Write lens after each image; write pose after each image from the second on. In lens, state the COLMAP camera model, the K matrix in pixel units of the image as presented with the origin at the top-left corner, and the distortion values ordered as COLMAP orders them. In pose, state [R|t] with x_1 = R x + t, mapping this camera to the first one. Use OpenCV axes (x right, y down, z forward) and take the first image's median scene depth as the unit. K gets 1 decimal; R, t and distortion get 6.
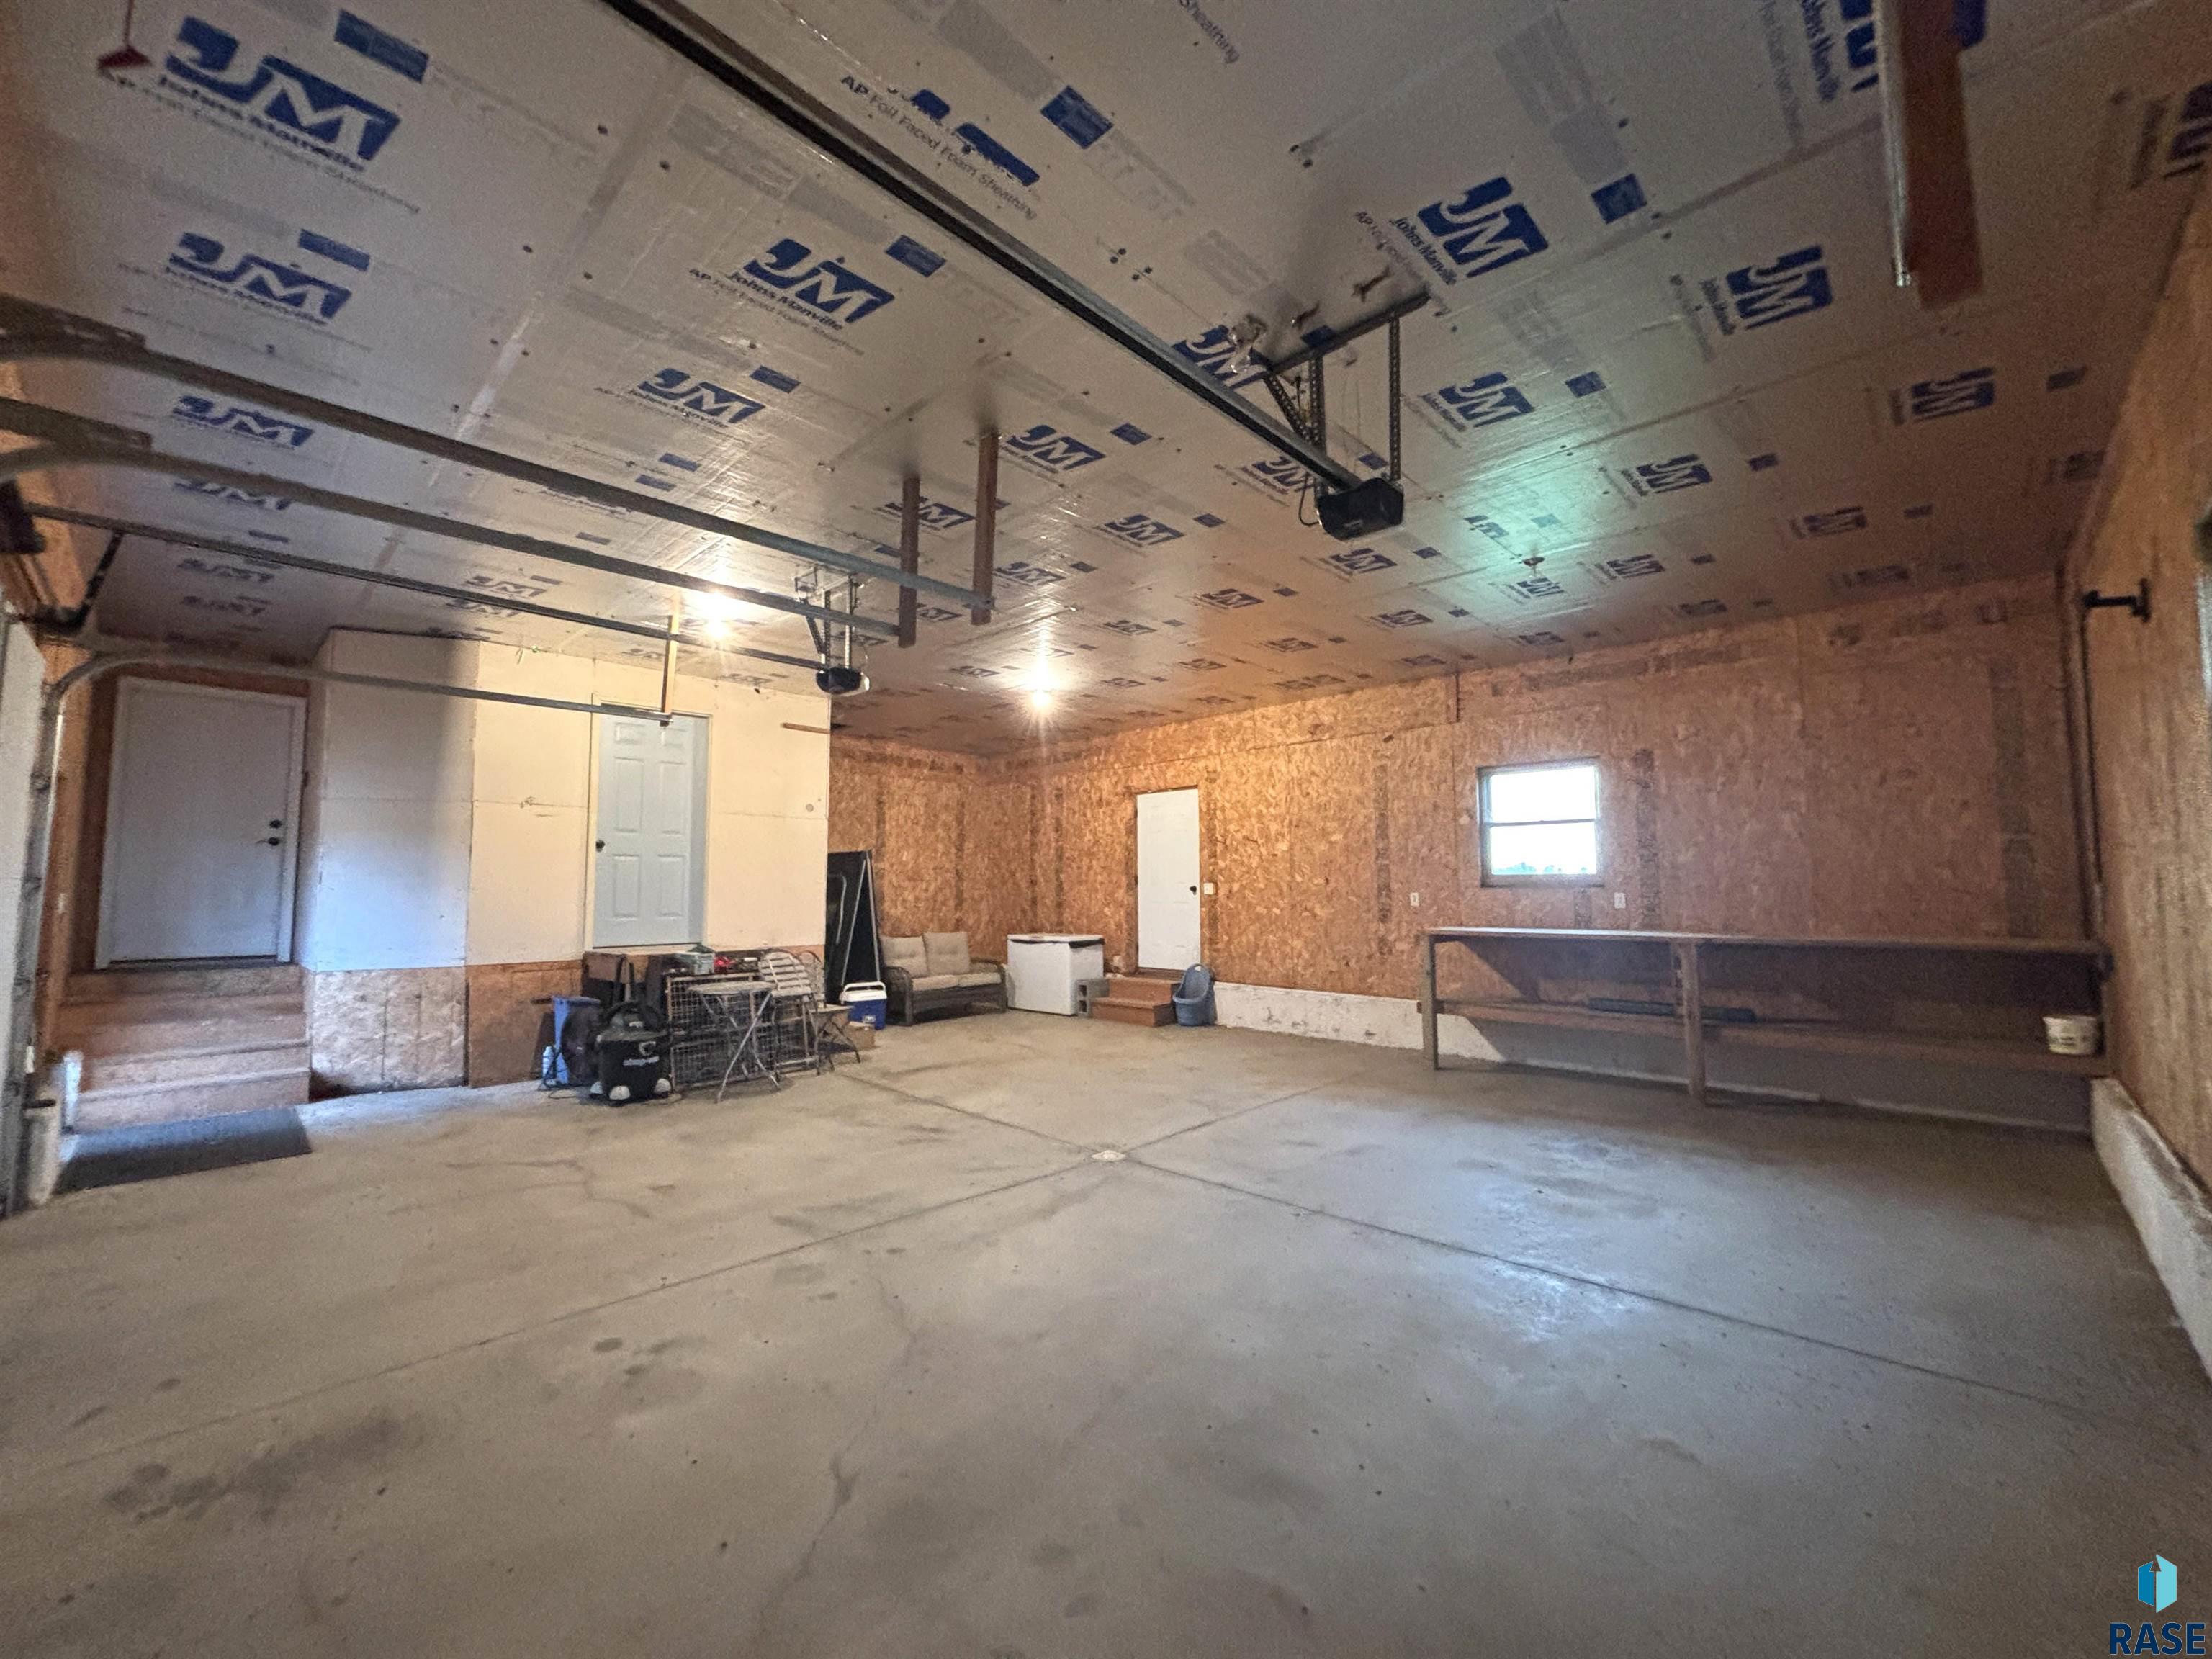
lens RADIAL K [[885.2, 0, 1100.2], [0, 885.2, 834.7], [0, 0, 1]] dist [0.008514, -0.001698]
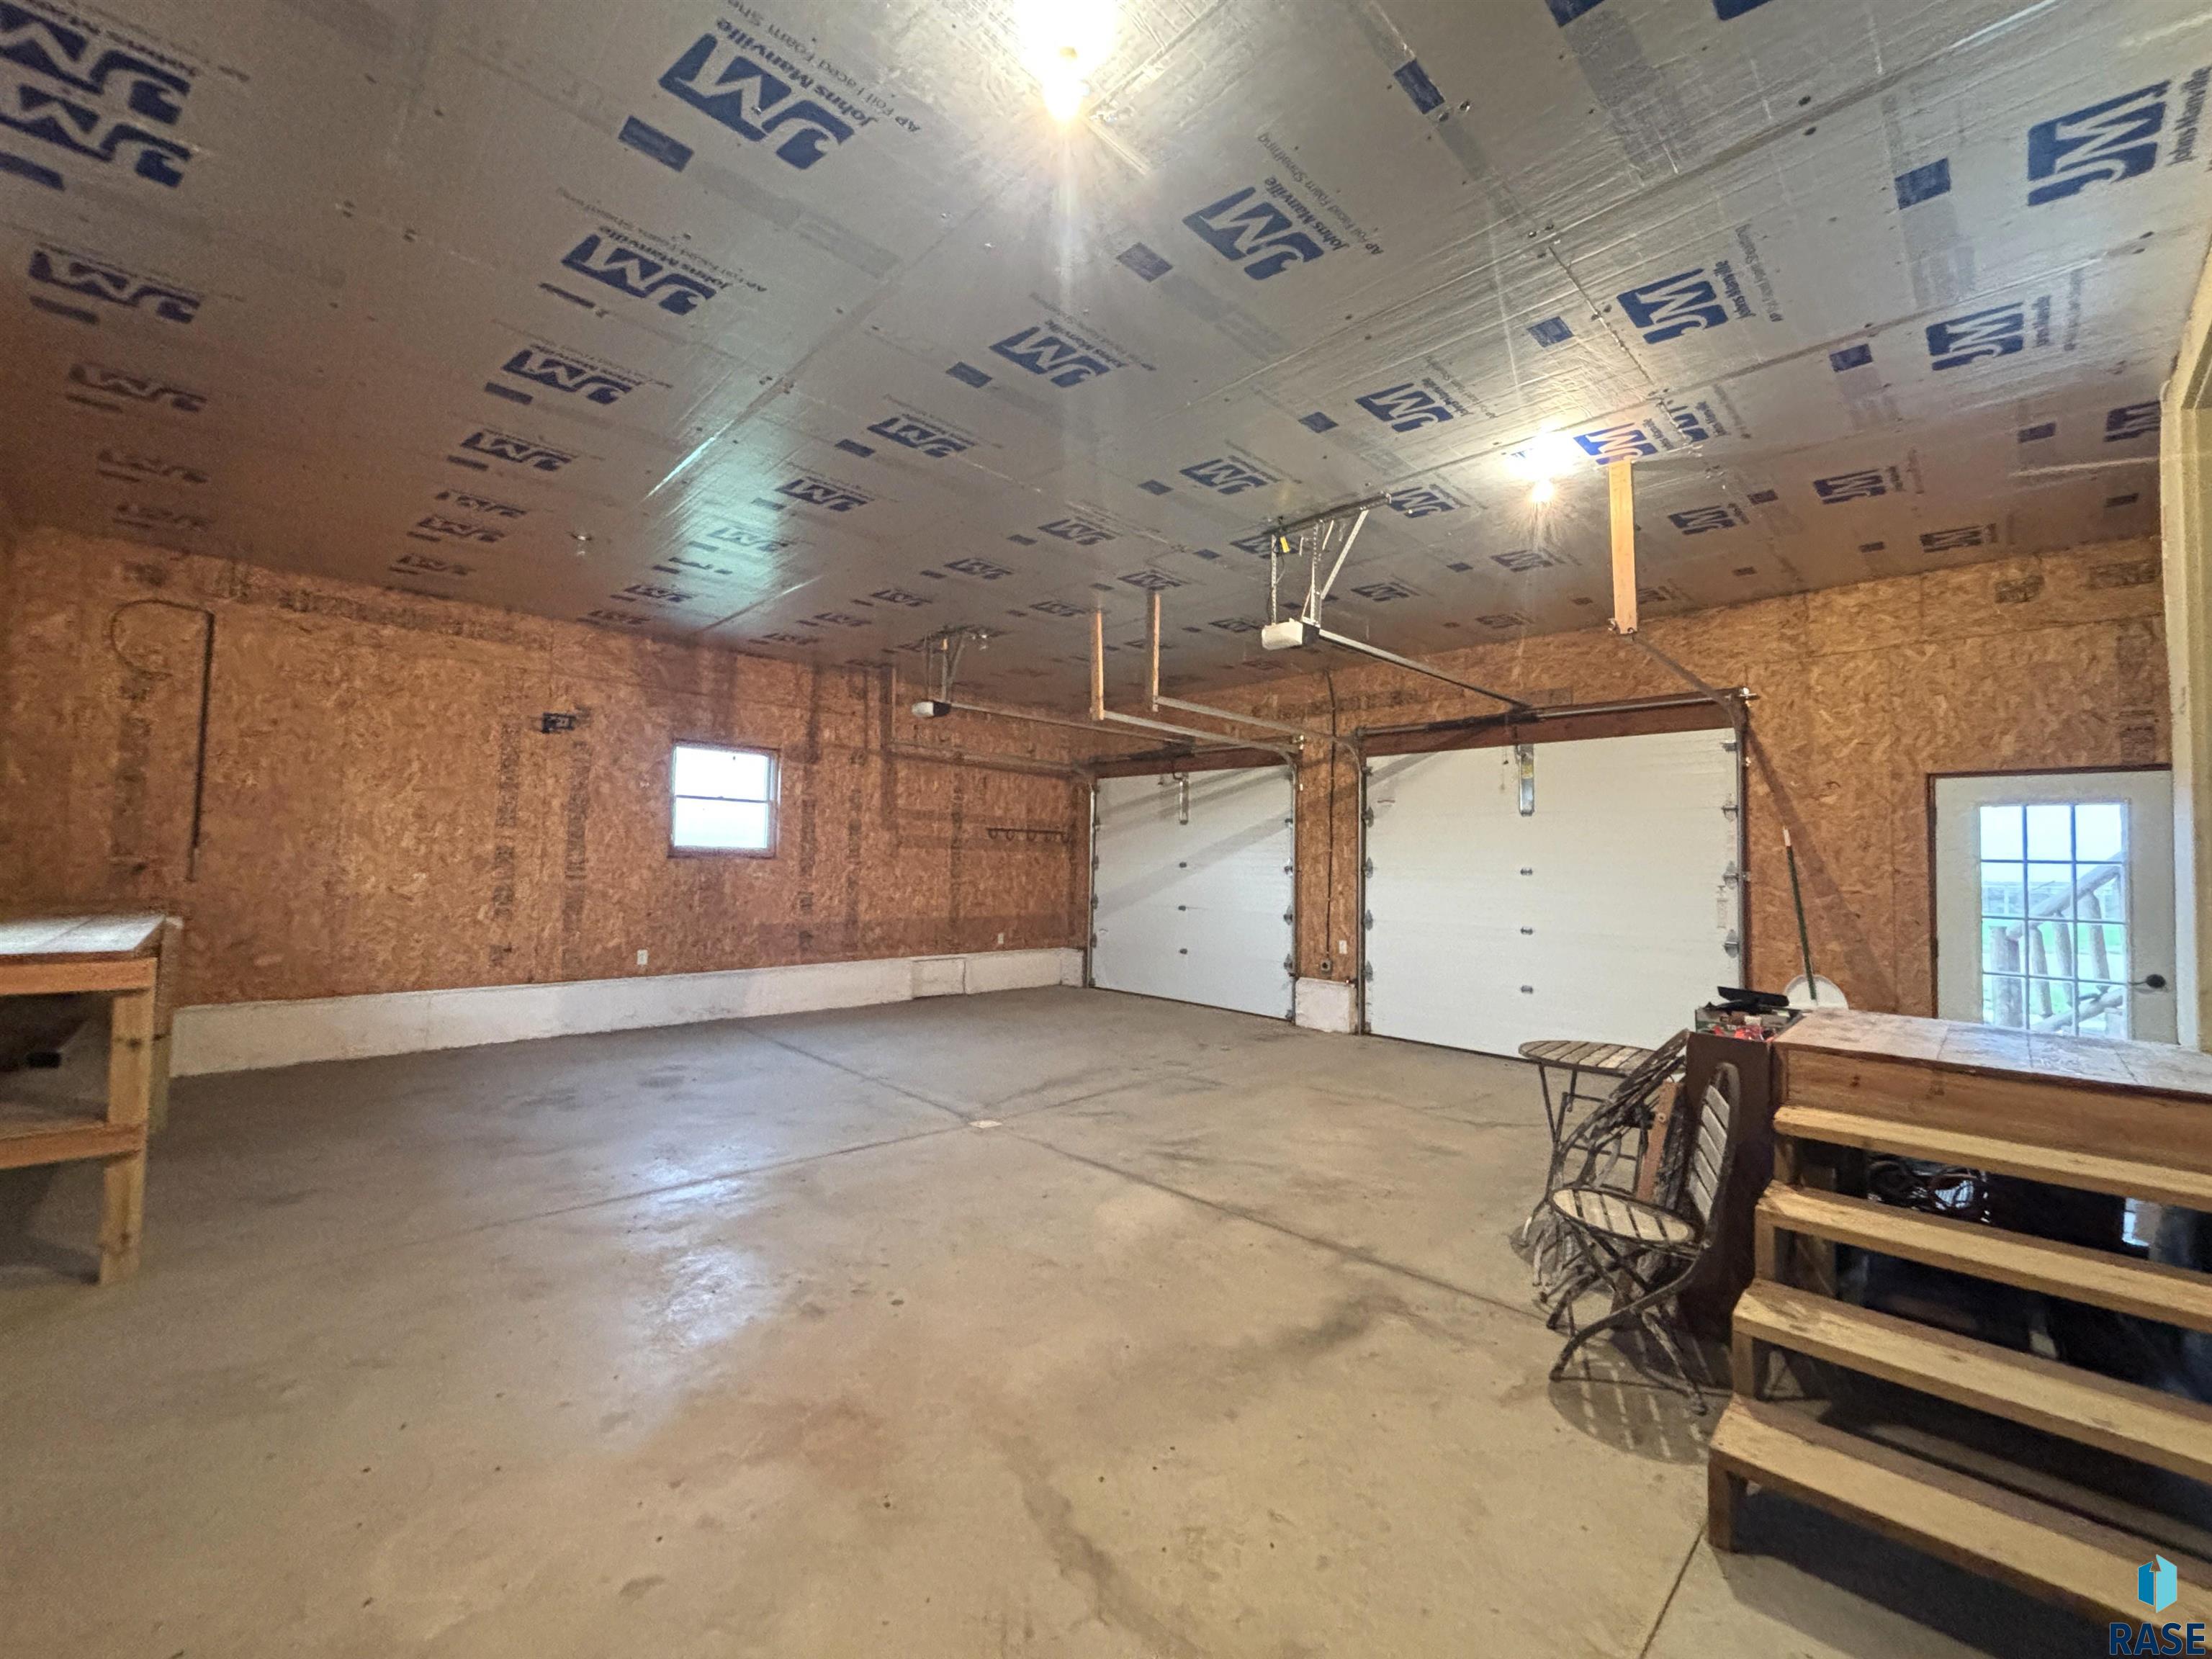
lens RADIAL K [[885.2, 0, 1110.0], [0, 885.2, 825.7], [0, 0, 1]] dist [0.008514, -0.001698]
pose [[-0.999748, -0.016447, 0.015273, -0.136881], [-0.017942, 0.994461, -0.103566, 0.112282], [-0.013485, -0.103814, -0.994505, 1.917092]]
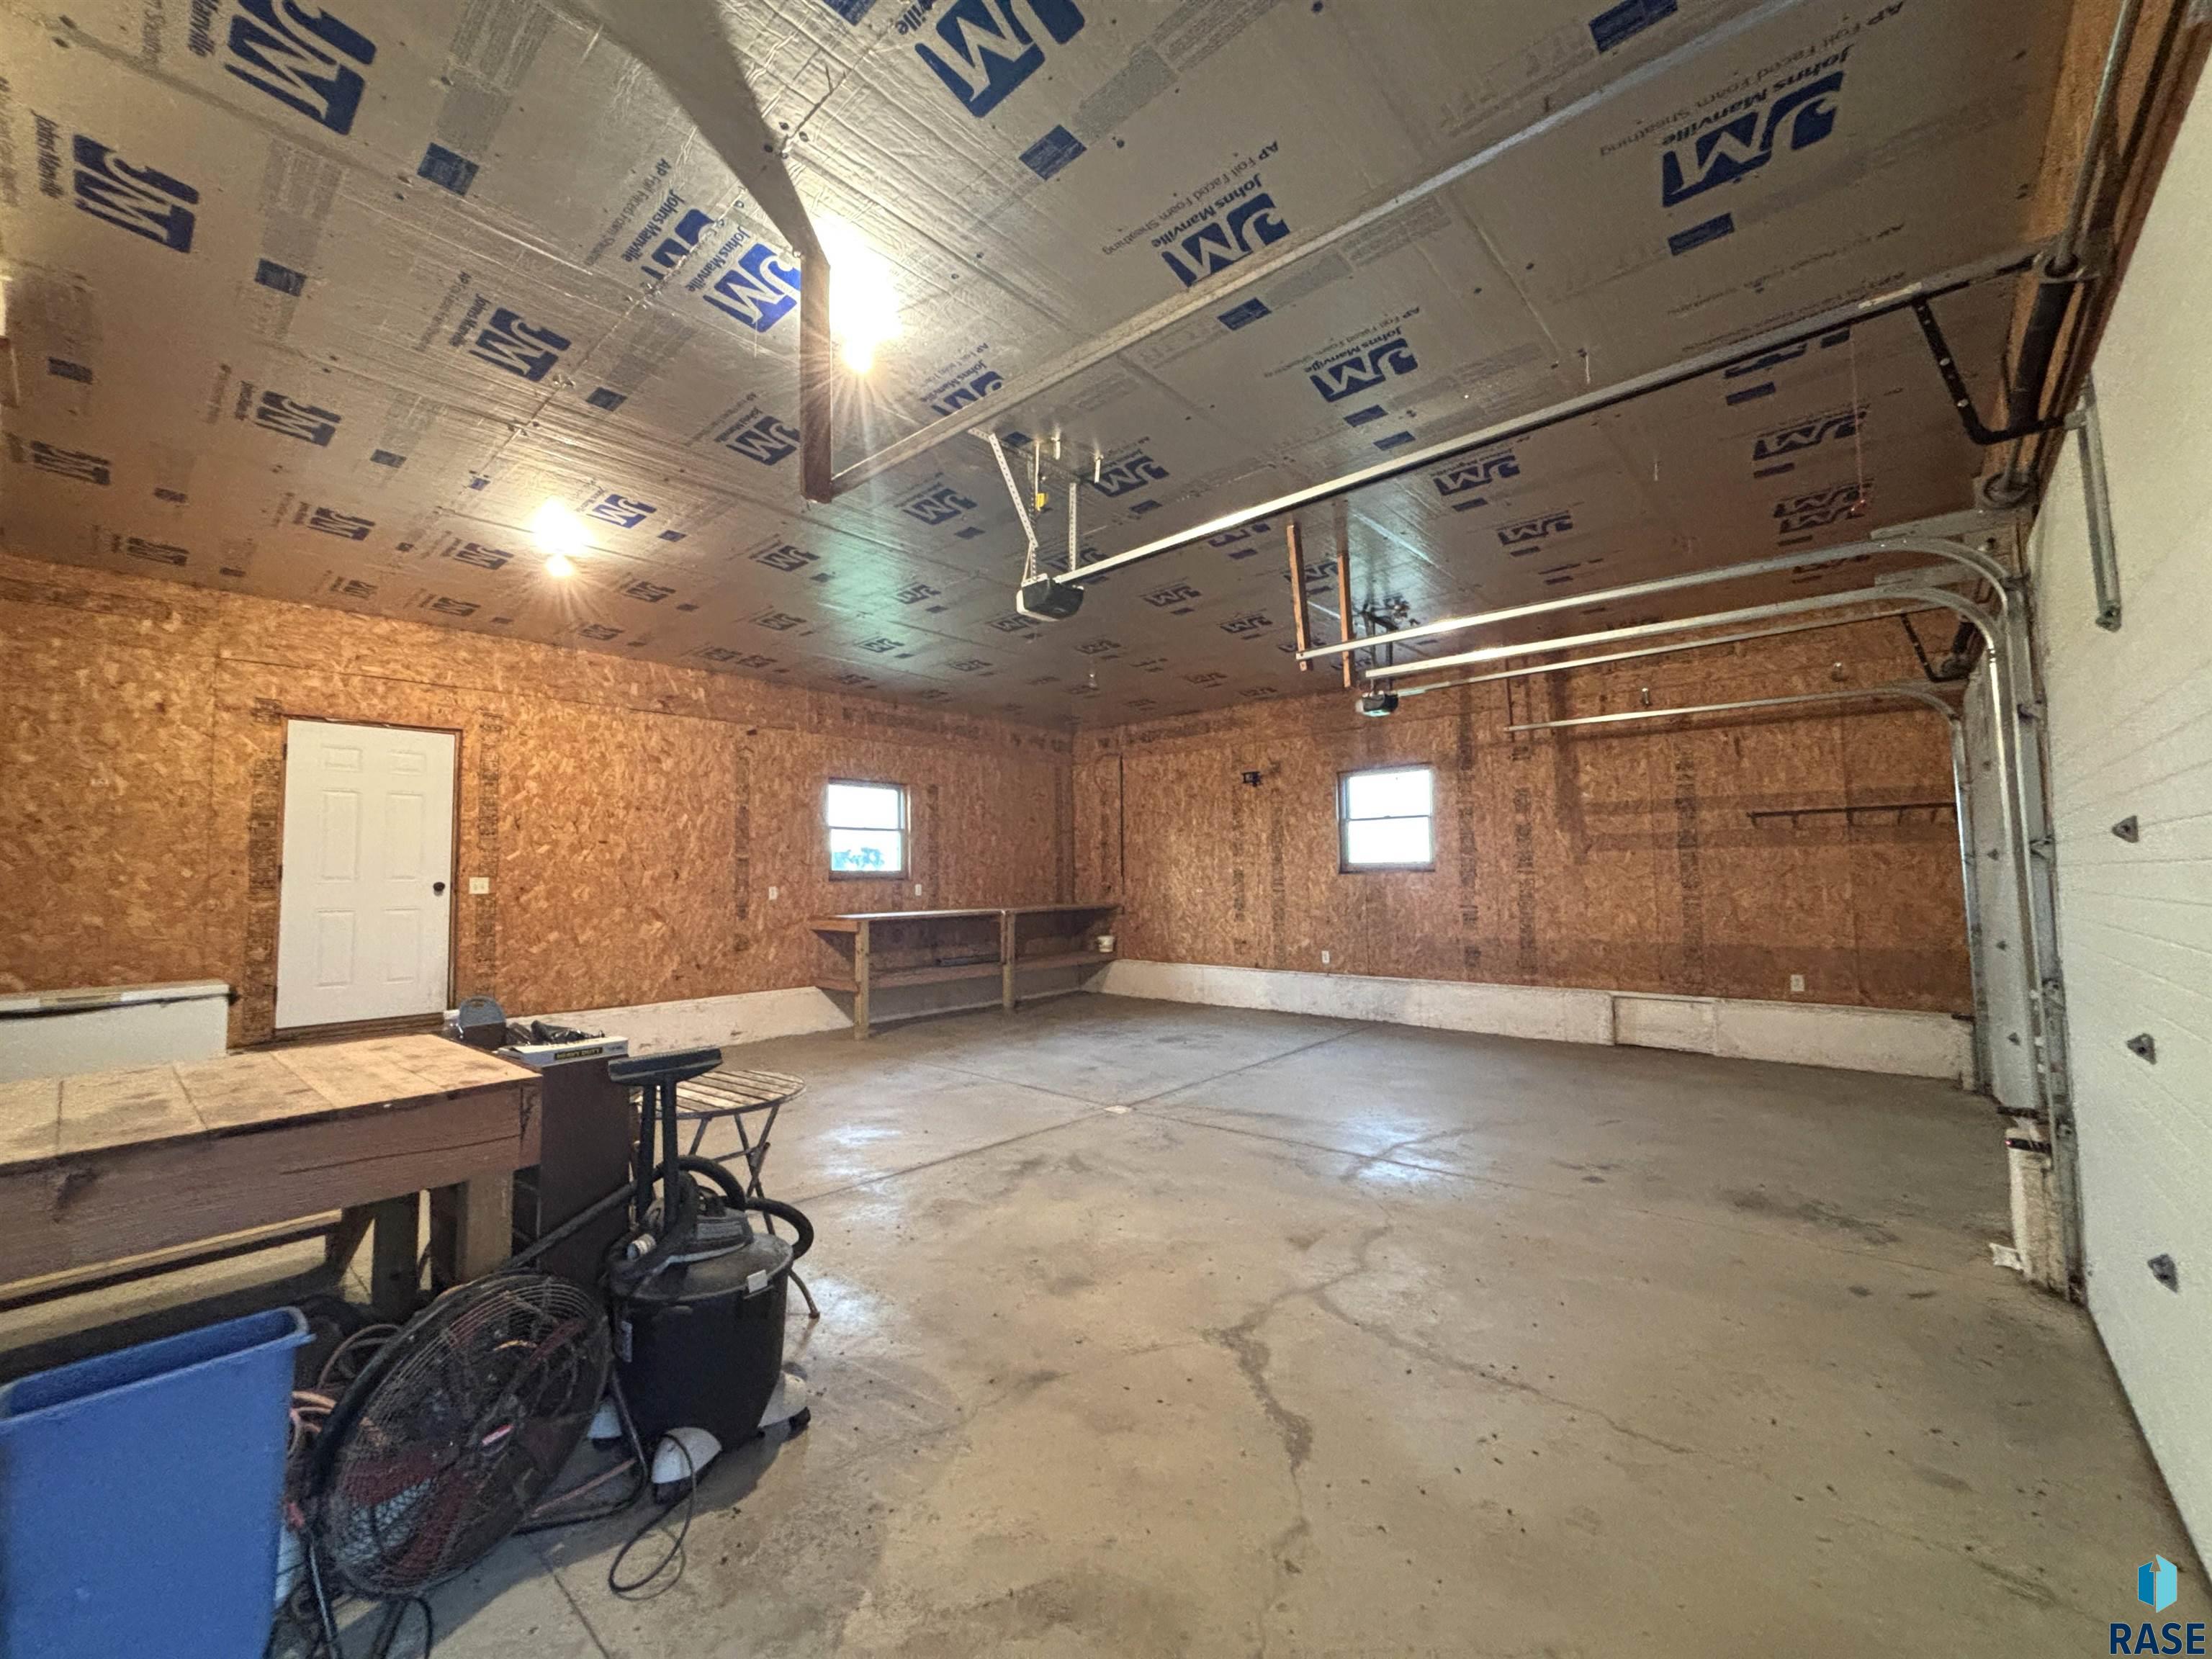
lens RADIAL K [[885.2, 0, 1099.4], [0, 885.2, 822.5], [0, 0, 1]] dist [0.008514, -0.001698]
pose [[-0.052642, 0.071613, 0.996042, -1.070977], [-0.045121, 0.996236, -0.074011, 0.074946], [-0.997594, -0.048839, -0.049213, 1.017245]]
